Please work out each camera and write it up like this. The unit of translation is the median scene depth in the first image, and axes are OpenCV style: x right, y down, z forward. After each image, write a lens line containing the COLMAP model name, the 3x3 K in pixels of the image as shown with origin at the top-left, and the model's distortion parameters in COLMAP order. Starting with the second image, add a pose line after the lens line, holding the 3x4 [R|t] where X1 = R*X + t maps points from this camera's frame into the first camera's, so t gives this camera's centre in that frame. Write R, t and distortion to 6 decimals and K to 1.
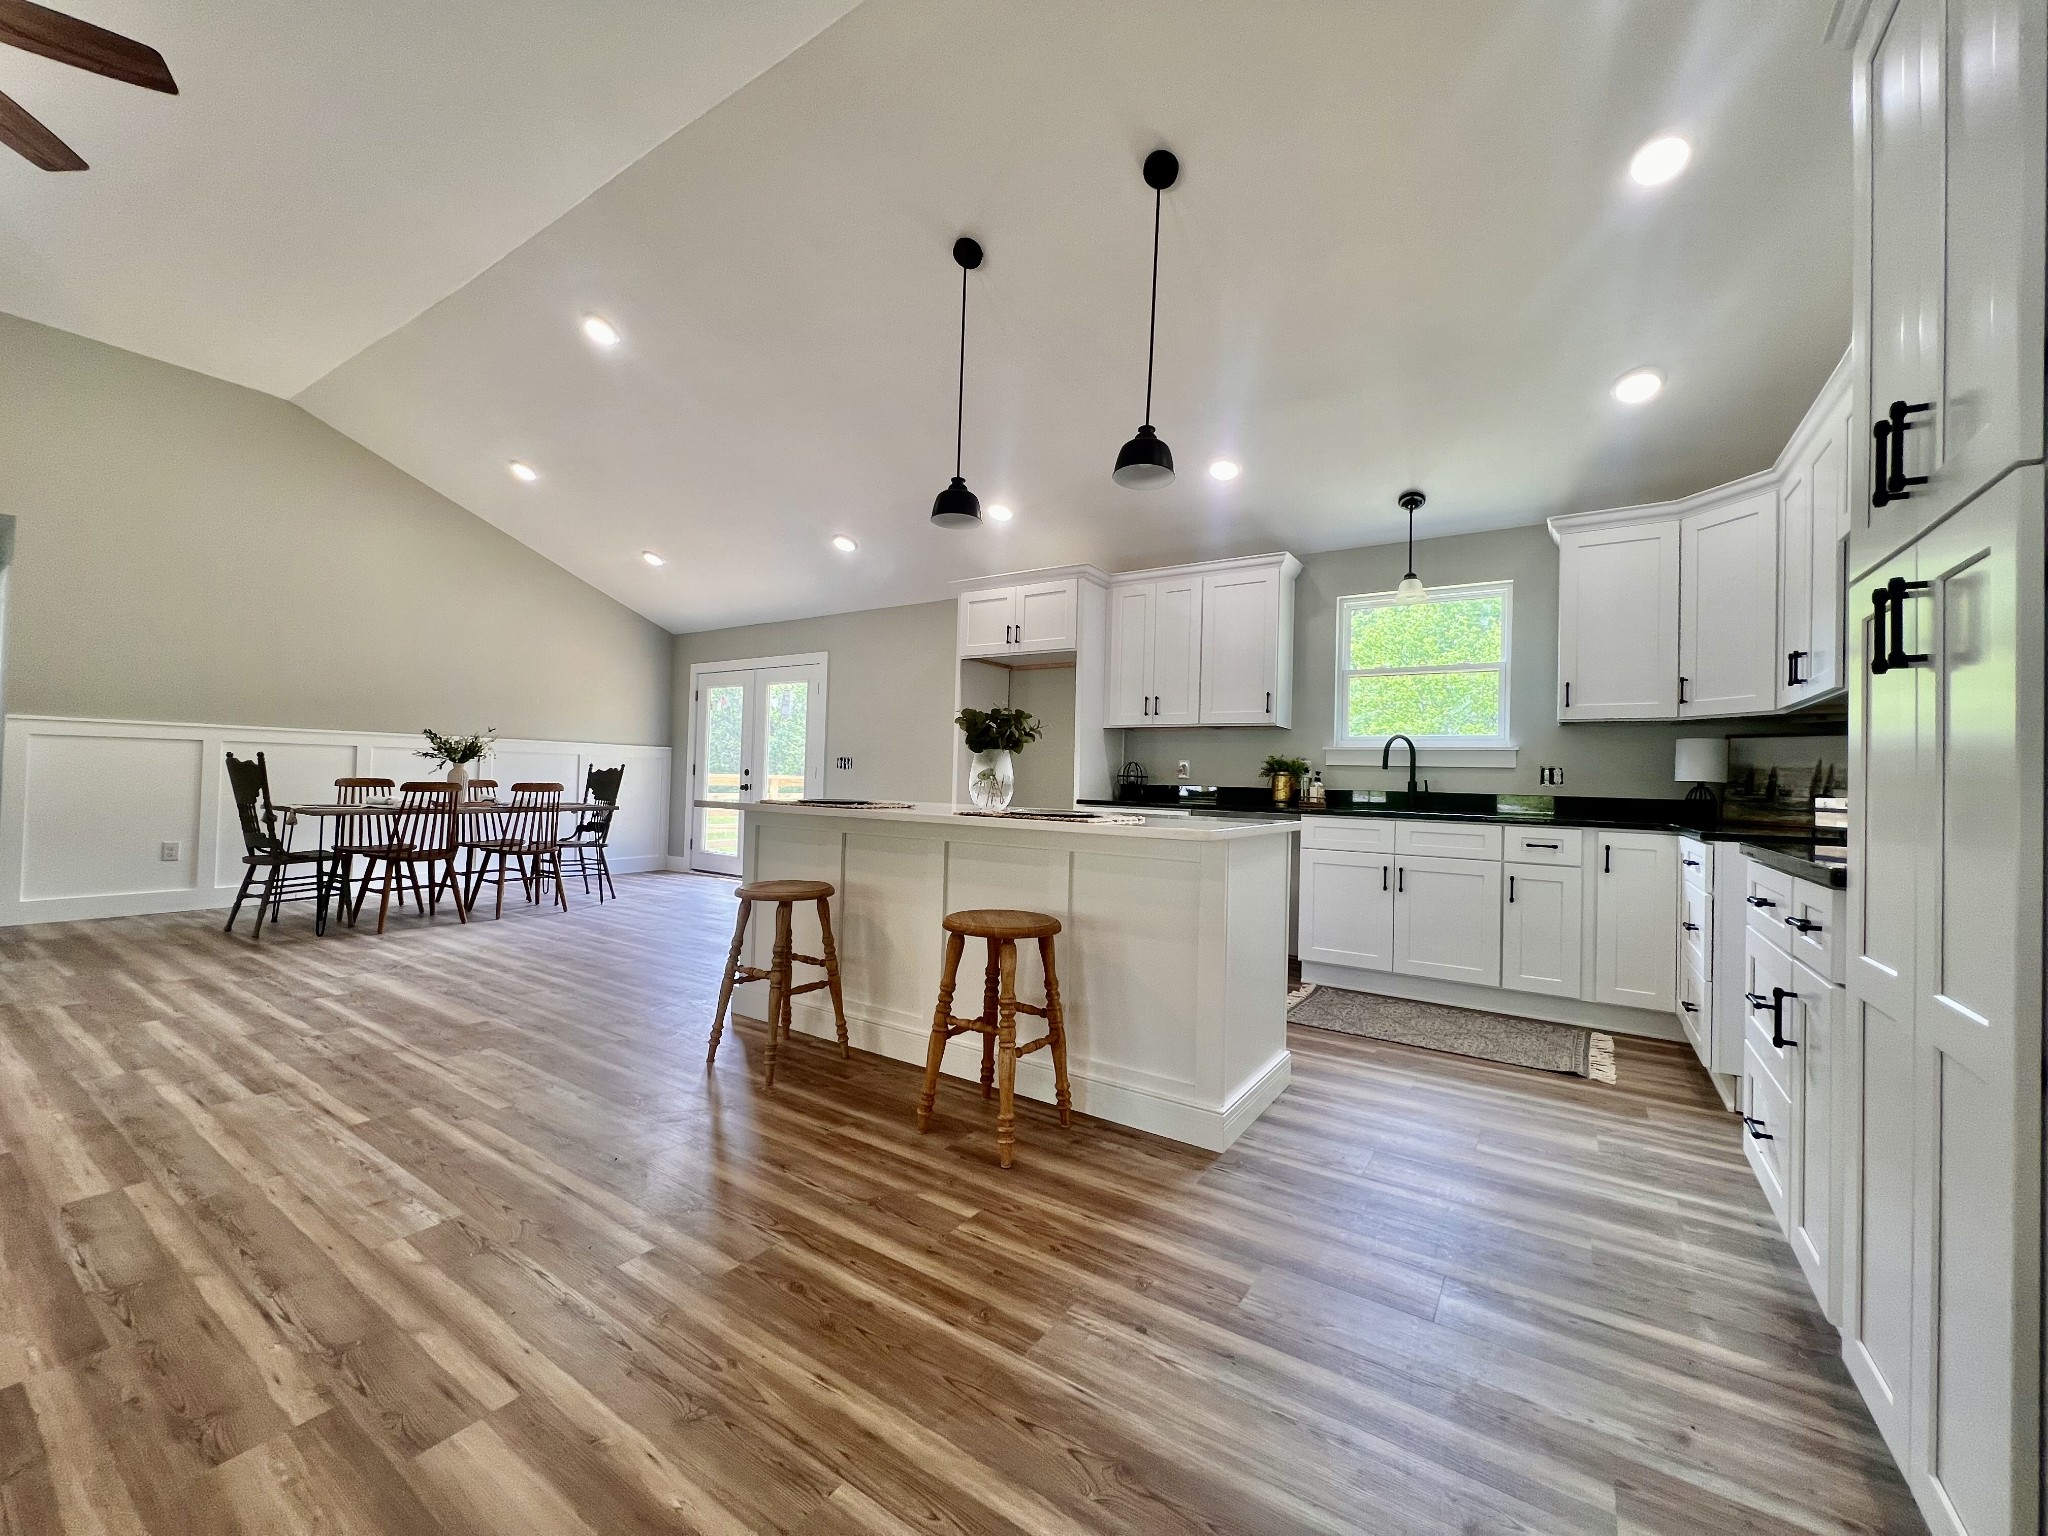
lens RADIAL K [[821.4, 0, 1020.3], [0, 821.4, 766.8], [0, 0, 1]] dist [0.000323, -0.000019]
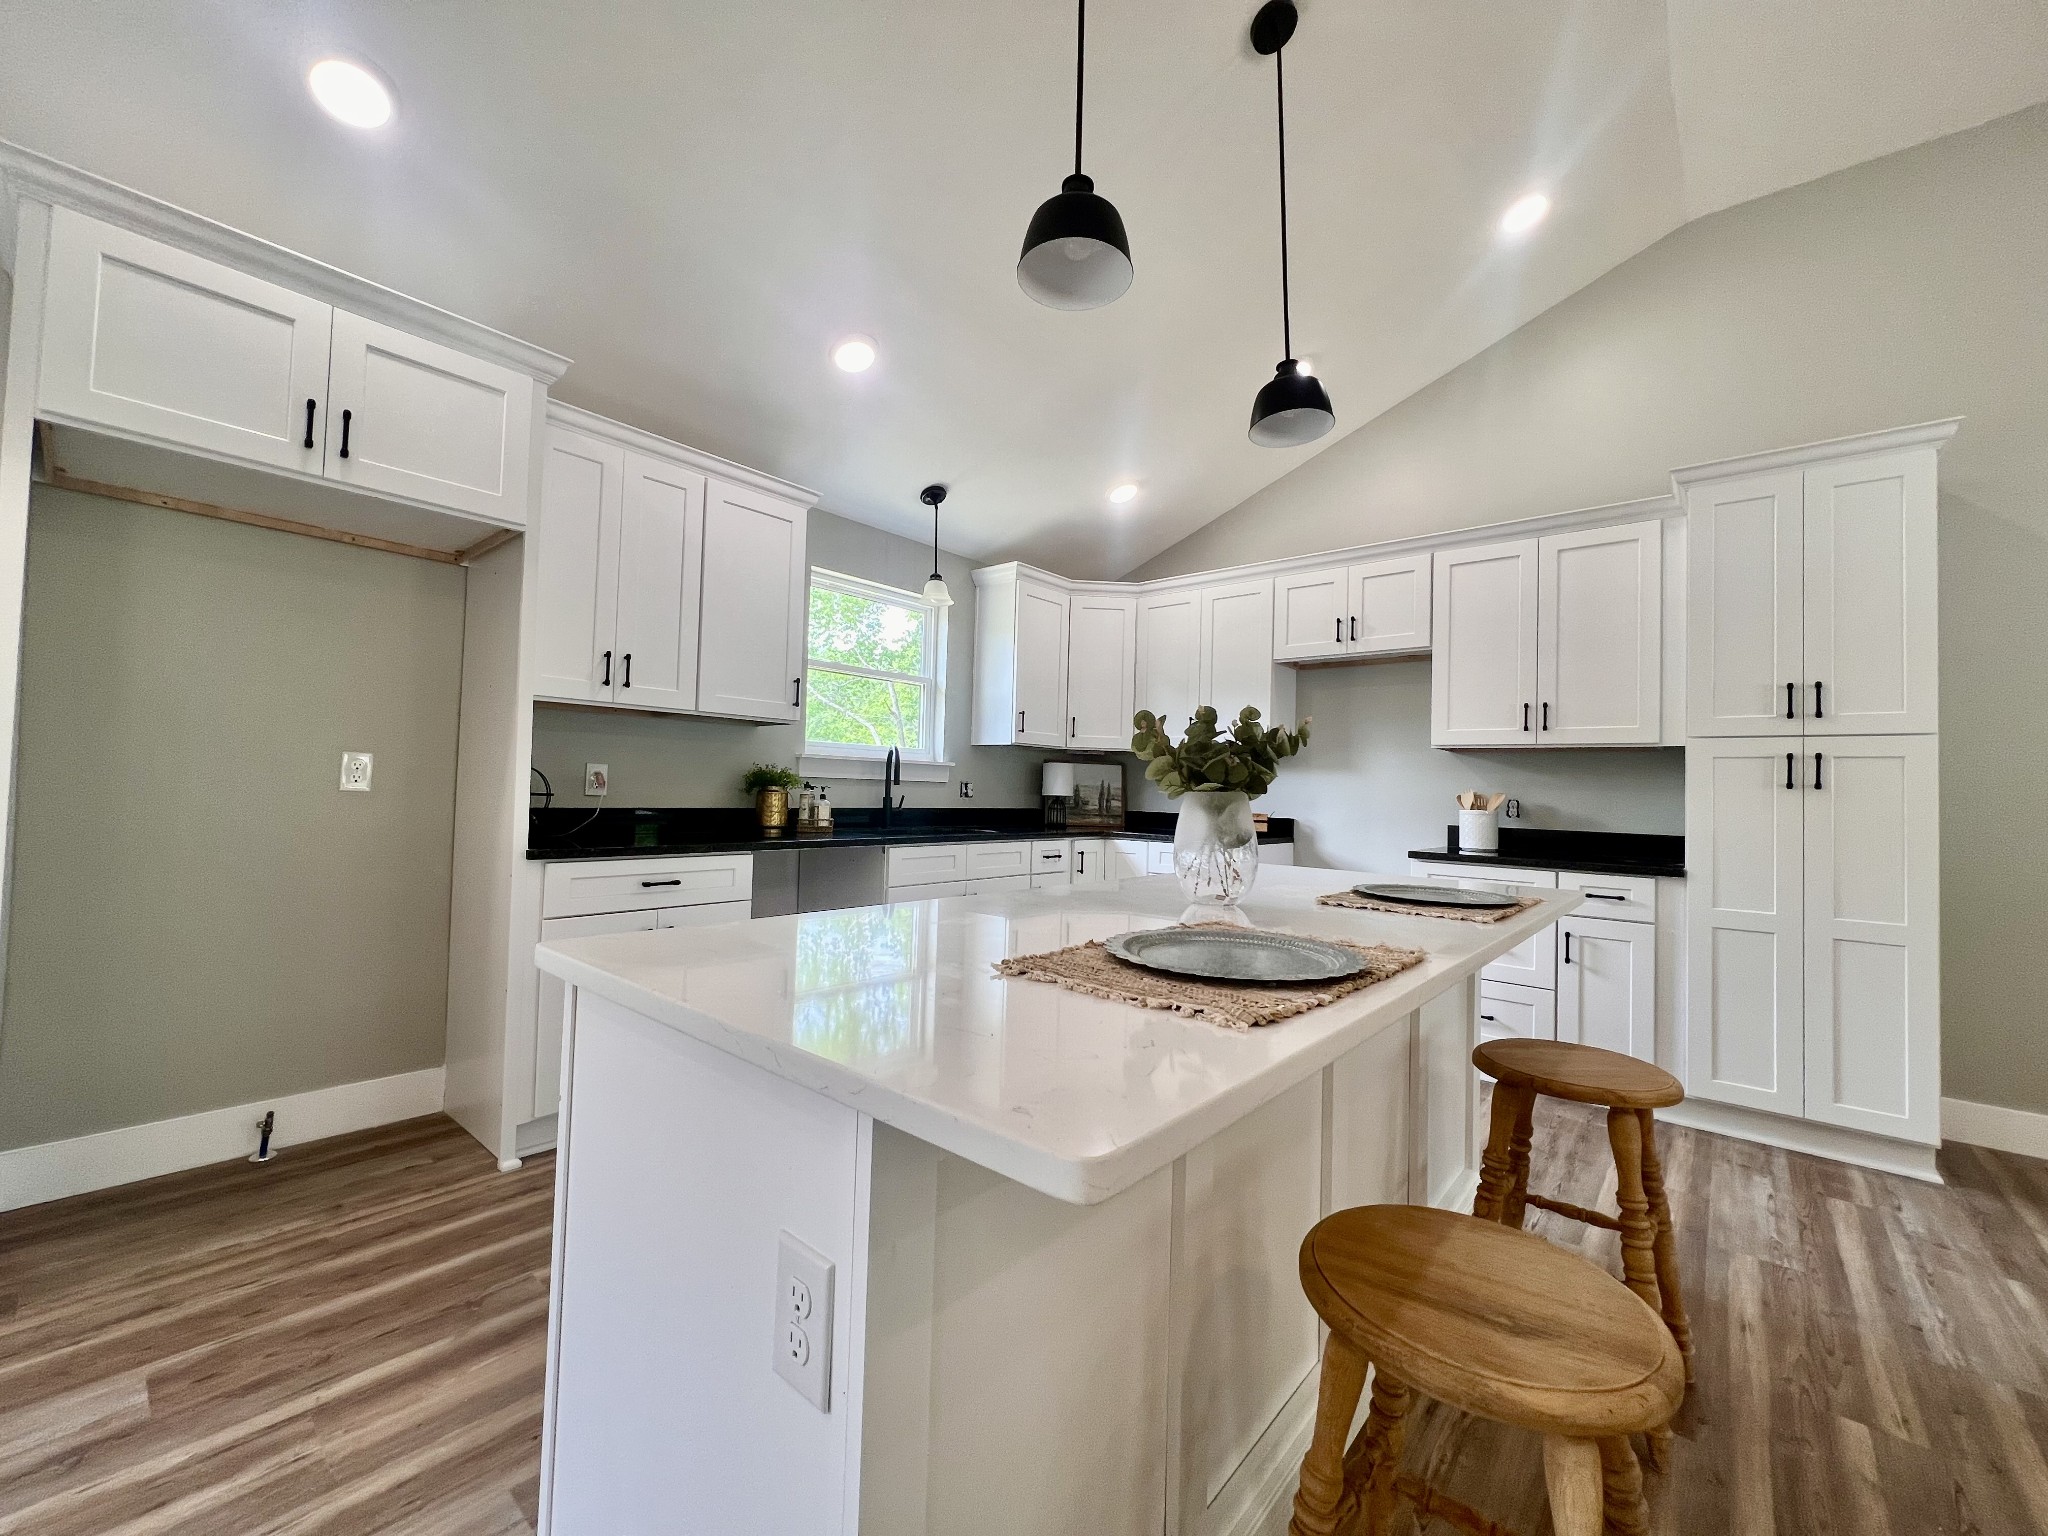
lens RADIAL K [[821.4, 0, 1016.5], [0, 821.4, 766.1], [0, 0, 1]] dist [0.000323, -0.000019]
pose [[0.125635, 0.003924, 0.992069, -0.565735], [-0.040907, 0.999162, 0.001228, -0.032164], [-0.991233, -0.040737, 0.125690, 1.033376]]
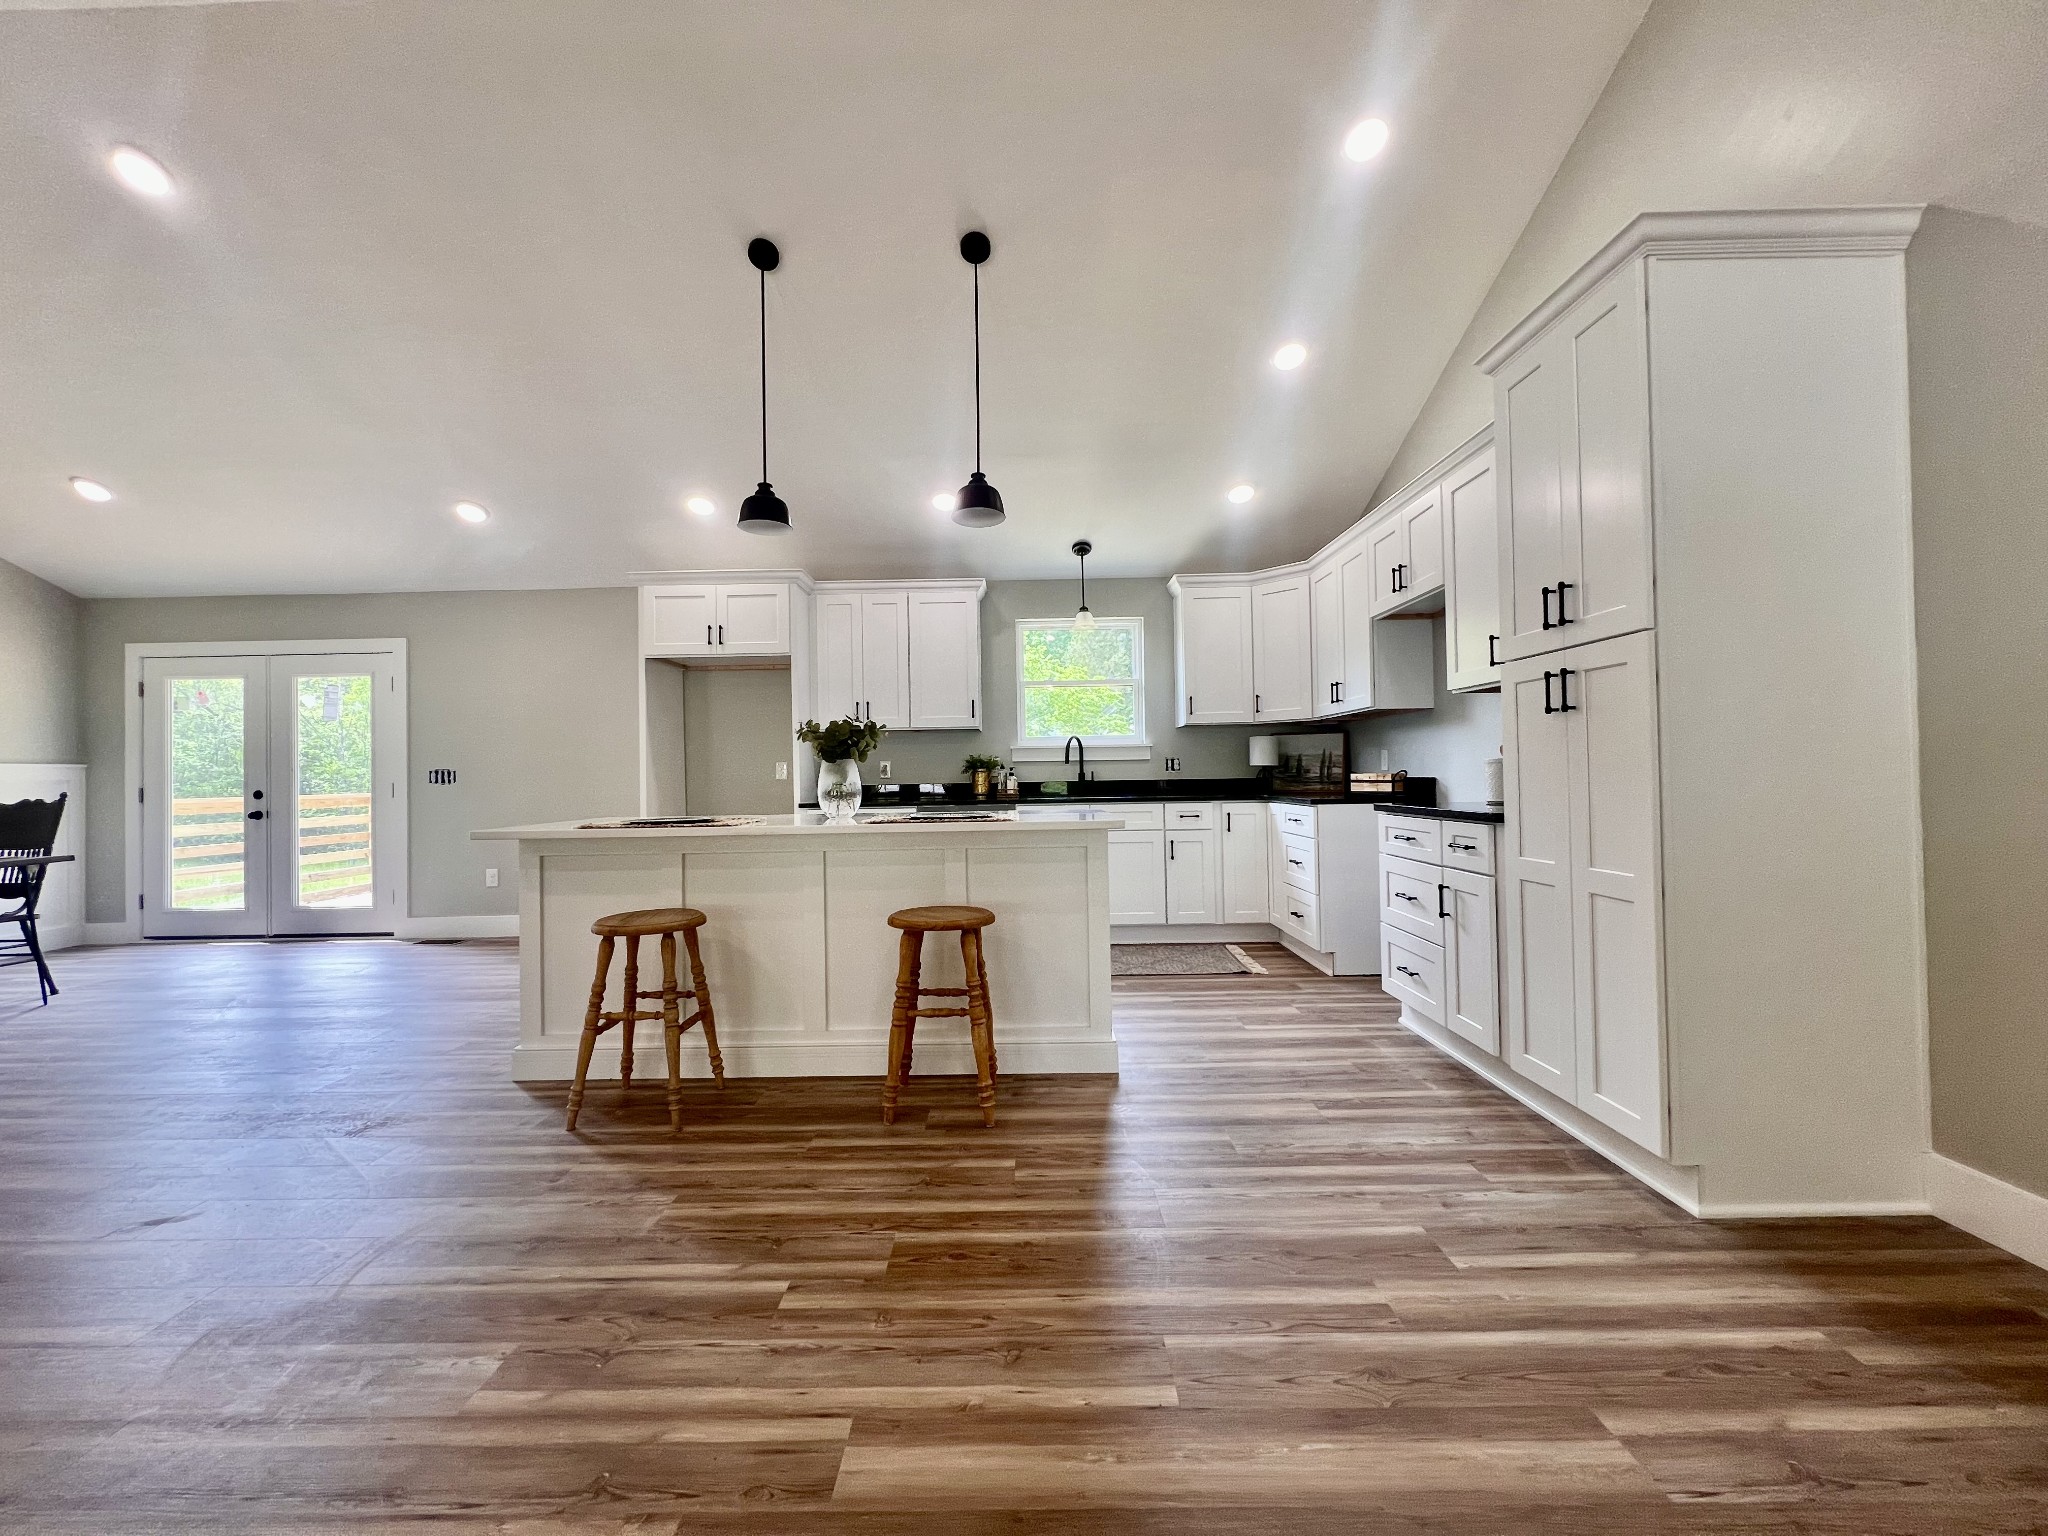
lens RADIAL K [[821.4, 0, 1020.3], [0, 821.4, 767.5], [0, 0, 1]] dist [0.000323, -0.000019]
pose [[0.833065, -0.036893, 0.551943, -0.402253], [0.032282, 0.999315, 0.018072, -0.021763], [-0.552232, 0.002763, 0.833686, 0.013787]]
